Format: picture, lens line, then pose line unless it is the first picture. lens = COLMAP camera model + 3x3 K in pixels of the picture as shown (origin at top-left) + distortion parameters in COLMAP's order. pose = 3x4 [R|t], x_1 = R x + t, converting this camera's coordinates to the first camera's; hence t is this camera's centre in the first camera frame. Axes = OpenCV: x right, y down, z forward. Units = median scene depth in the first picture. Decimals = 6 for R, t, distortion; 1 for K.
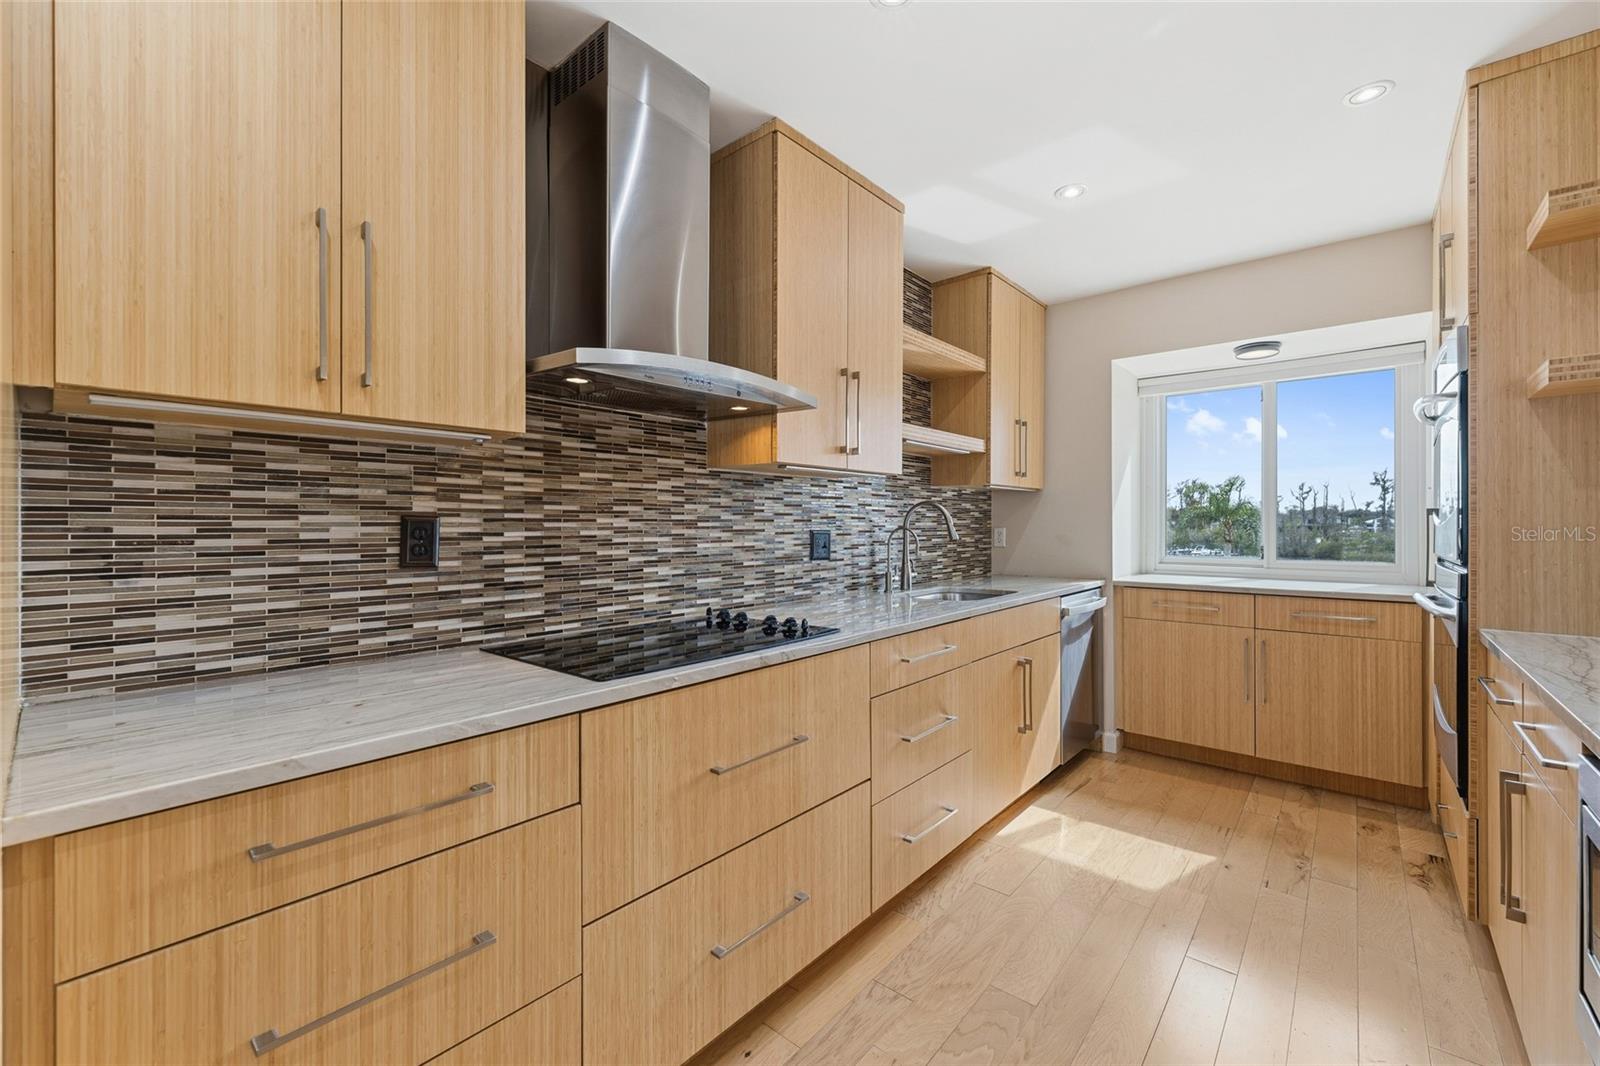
lens RADIAL K [[648.4, 0, 801.4], [0, 648.4, 523.2], [0, 0, 1]] dist [0.000578, -0.001010]
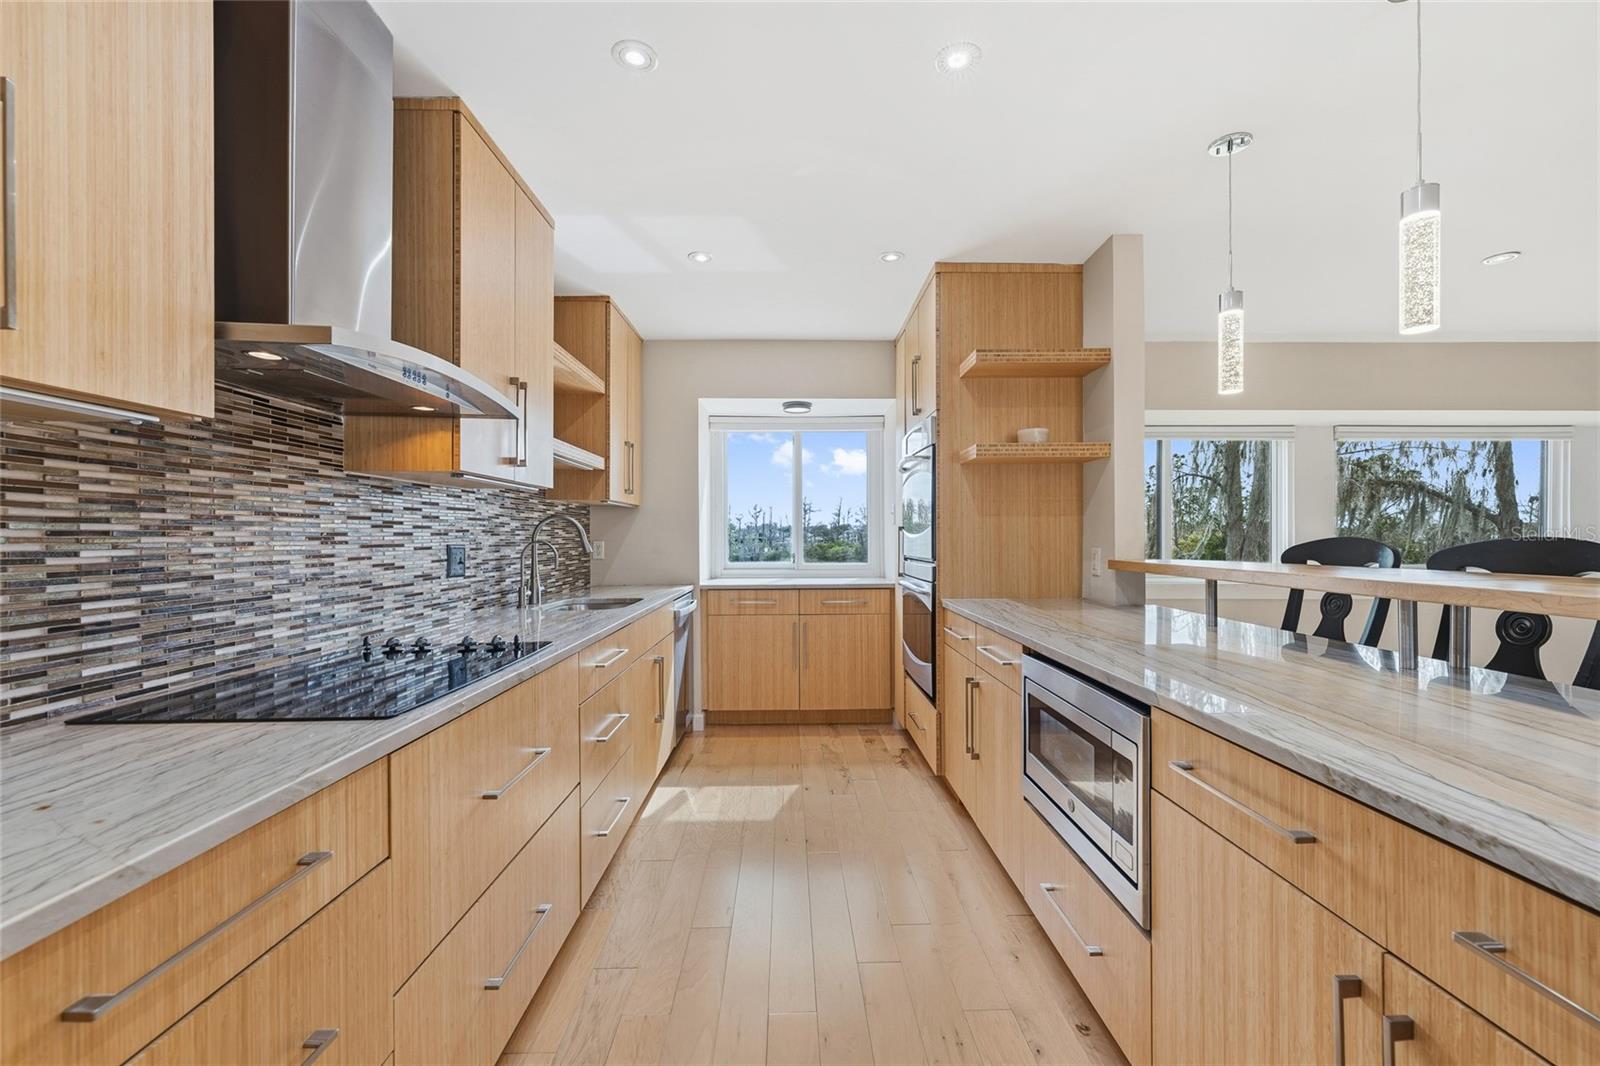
lens RADIAL K [[648.4, 0, 798.7], [0, 648.4, 537.4], [0, 0, 1]] dist [0.000578, -0.001010]
pose [[0.751369, -0.003253, 0.659874, -0.267857], [0.002662, 0.999995, 0.001898, 0.000137], [-0.659877, 0.000331, 0.751374, -0.011452]]
